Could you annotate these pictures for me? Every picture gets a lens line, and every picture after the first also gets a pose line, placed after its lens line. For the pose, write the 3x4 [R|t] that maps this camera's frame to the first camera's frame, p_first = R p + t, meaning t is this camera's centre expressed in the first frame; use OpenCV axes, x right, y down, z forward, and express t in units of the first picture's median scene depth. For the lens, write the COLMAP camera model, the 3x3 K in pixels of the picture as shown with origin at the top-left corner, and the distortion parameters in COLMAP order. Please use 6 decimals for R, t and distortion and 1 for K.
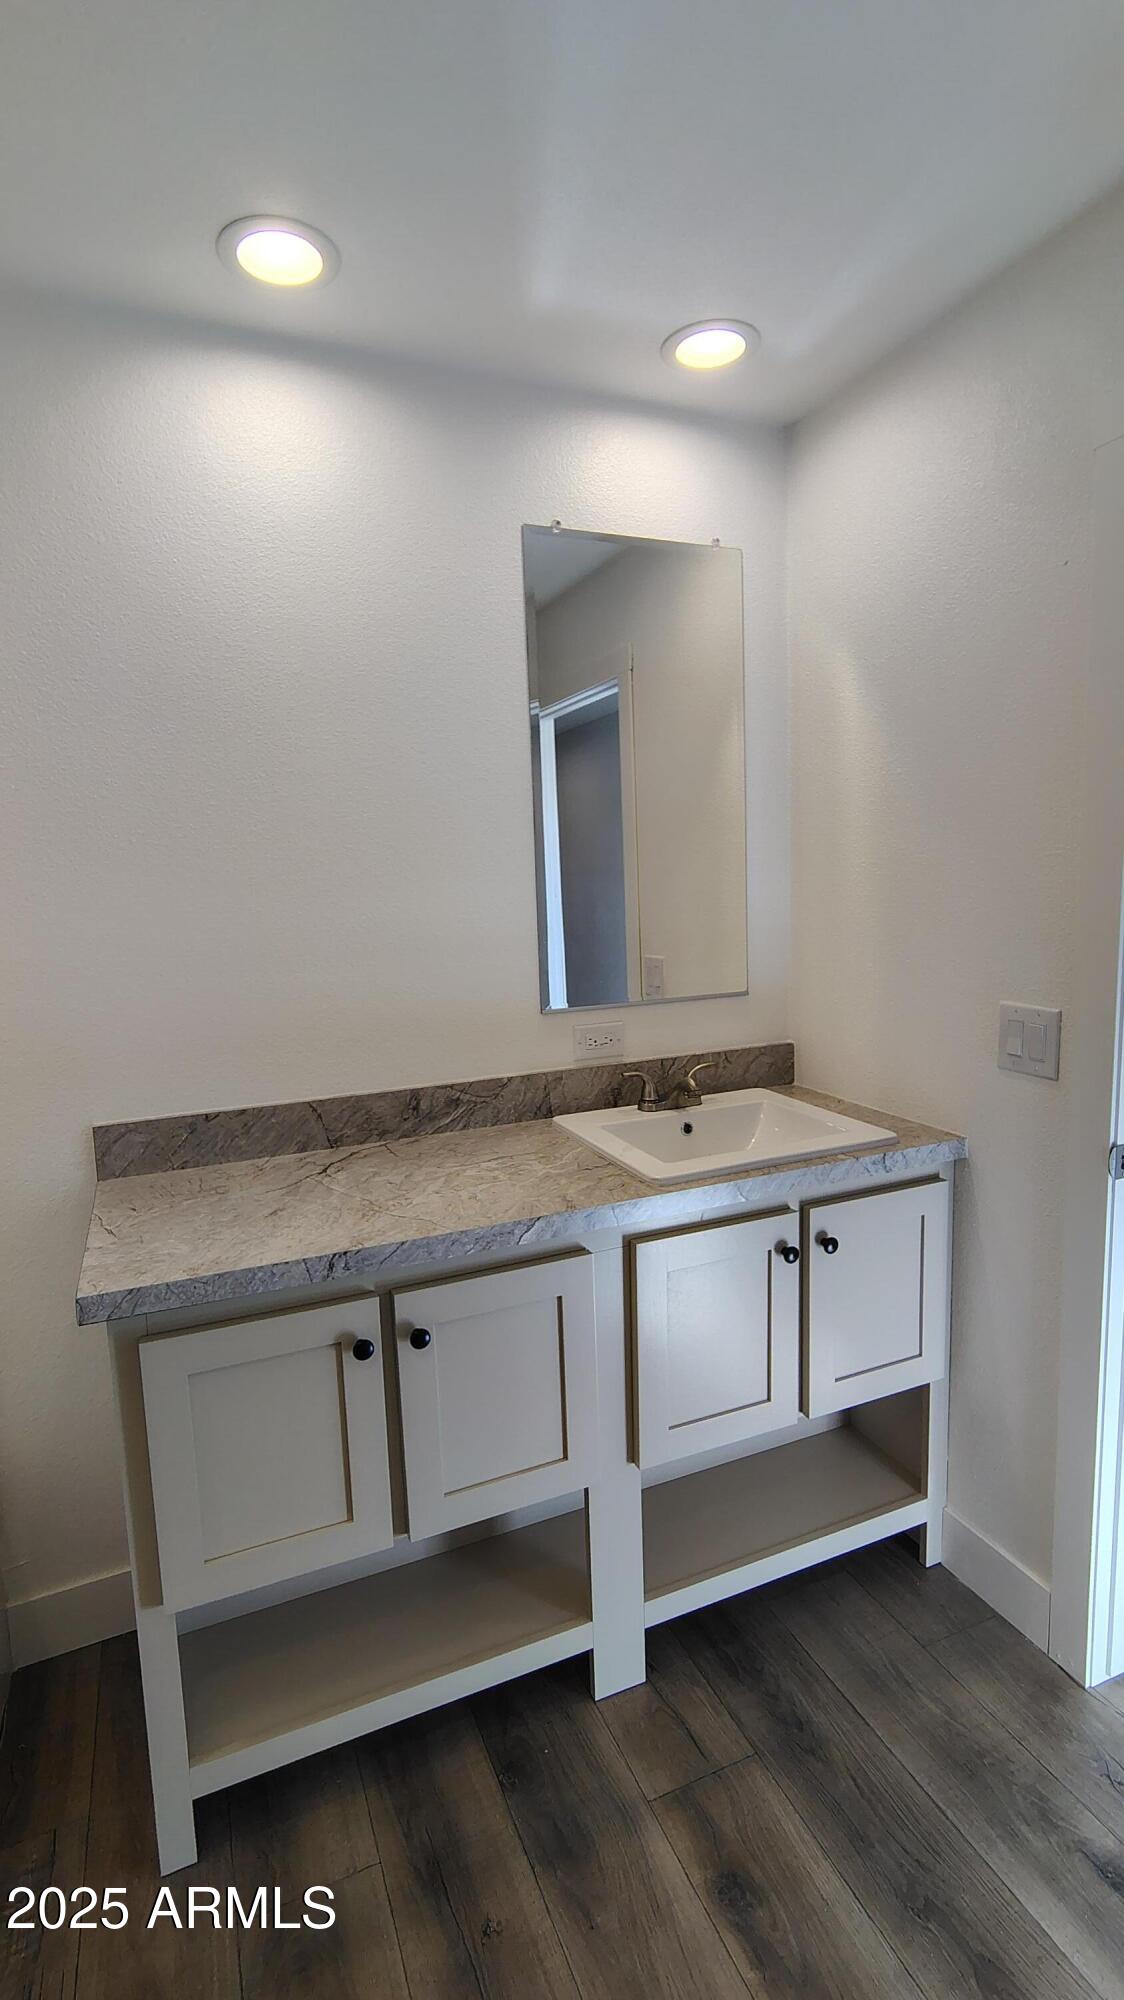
lens RADIAL K [[934.1, 0, 541.3], [0, 934.1, 988.4], [0, 0, 1]] dist [-0.000644, 0.004497]
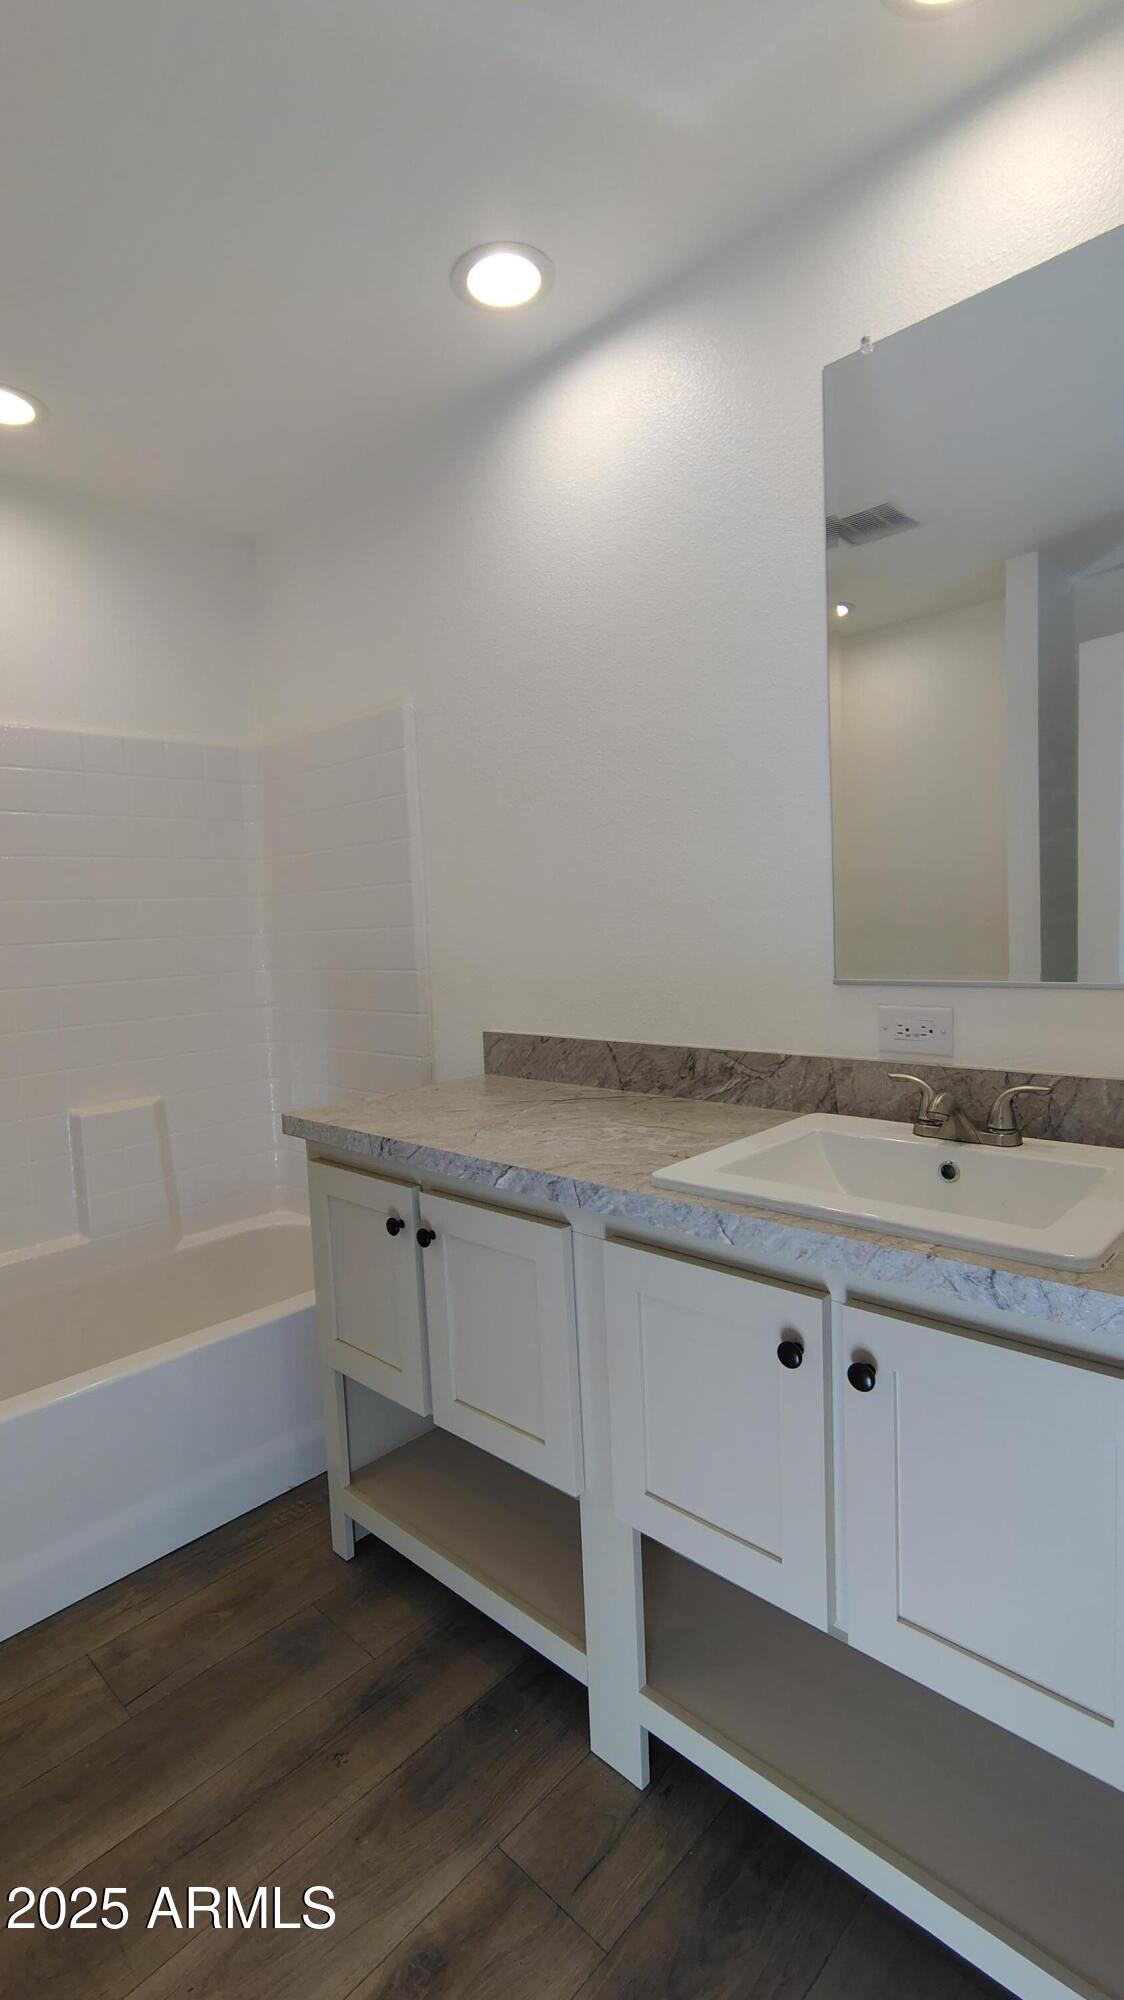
lens RADIAL K [[934.1, 0, 557.9], [0, 934.1, 987.2], [0, 0, 1]] dist [-0.000644, 0.004497]
pose [[0.411443, 0.083809, -0.907574, 0.731816], [-0.078577, 0.995318, 0.056289, 0.005076], [0.908042, 0.048155, 0.416102, 0.539074]]
